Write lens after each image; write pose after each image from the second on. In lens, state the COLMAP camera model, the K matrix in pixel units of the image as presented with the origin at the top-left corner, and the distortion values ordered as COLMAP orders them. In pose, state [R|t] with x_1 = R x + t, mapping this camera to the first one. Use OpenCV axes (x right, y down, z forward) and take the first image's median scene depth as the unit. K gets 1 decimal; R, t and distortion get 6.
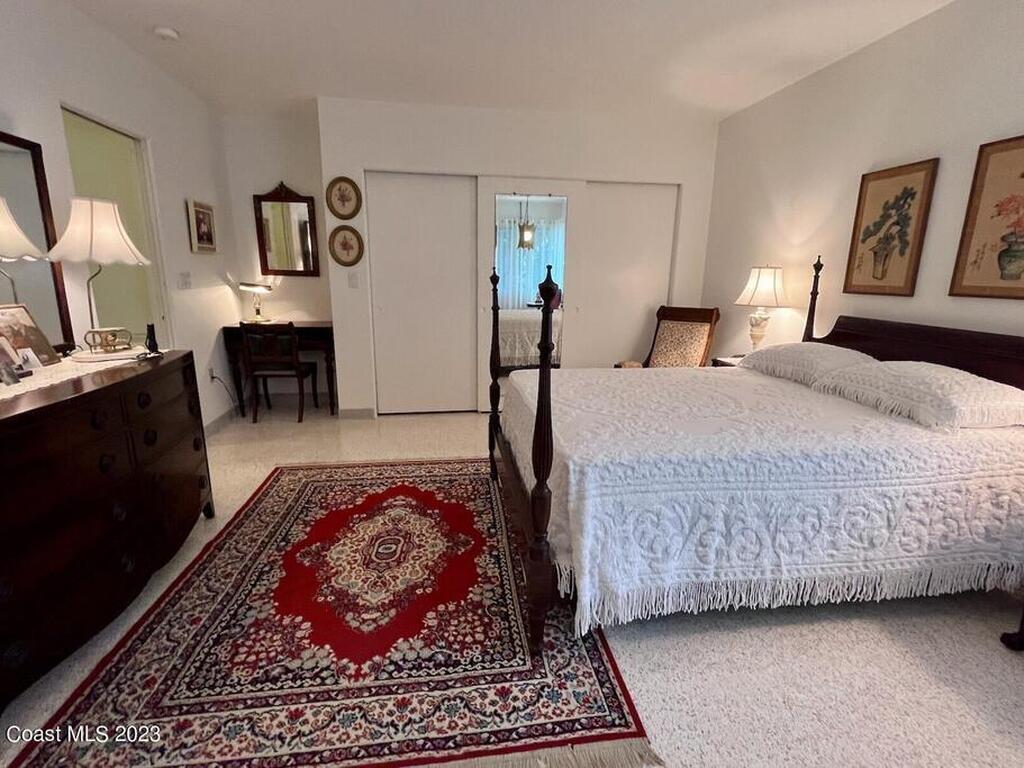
lens RADIAL K [[505.6, 0, 517.6], [0, 505.6, 387.4], [0, 0, 1]] dist [-0.000682, -0.004549]
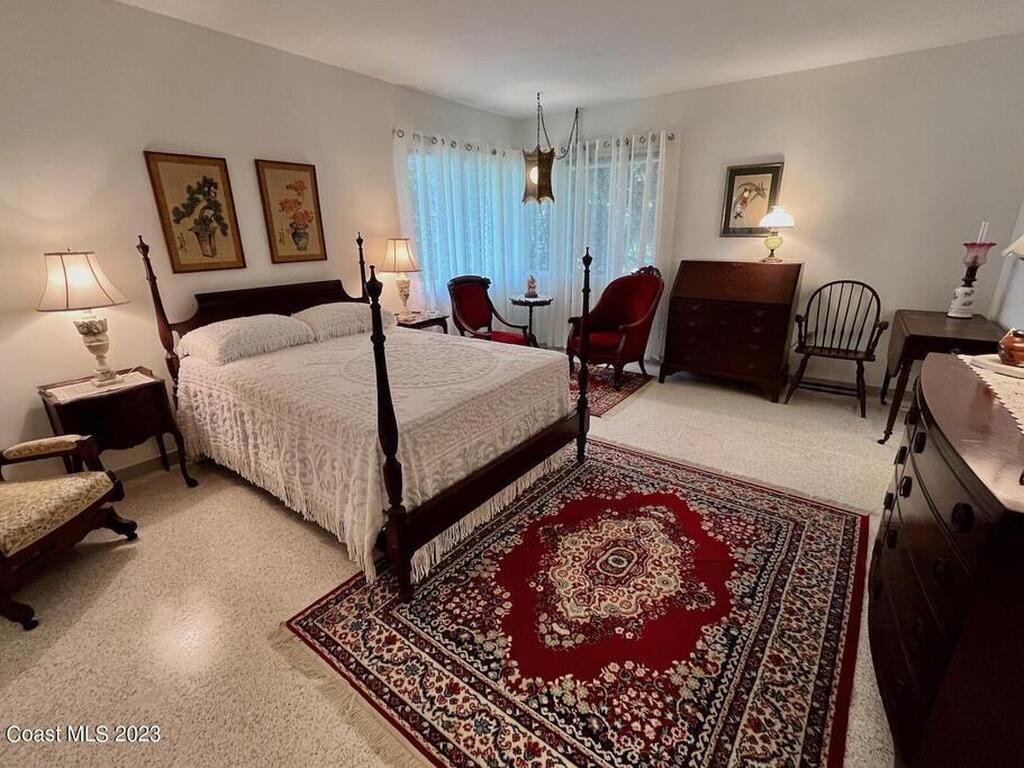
lens RADIAL K [[462.9, 0, 516.0], [0, 462.9, 382.3], [0, 0, 1]] dist [-0.002821, -0.000583]
pose [[-0.720267, -0.218858, 0.658268, -0.562996], [0.162635, 0.869204, 0.466941, -0.366715], [-0.674363, 0.443379, -0.590465, 1.363922]]
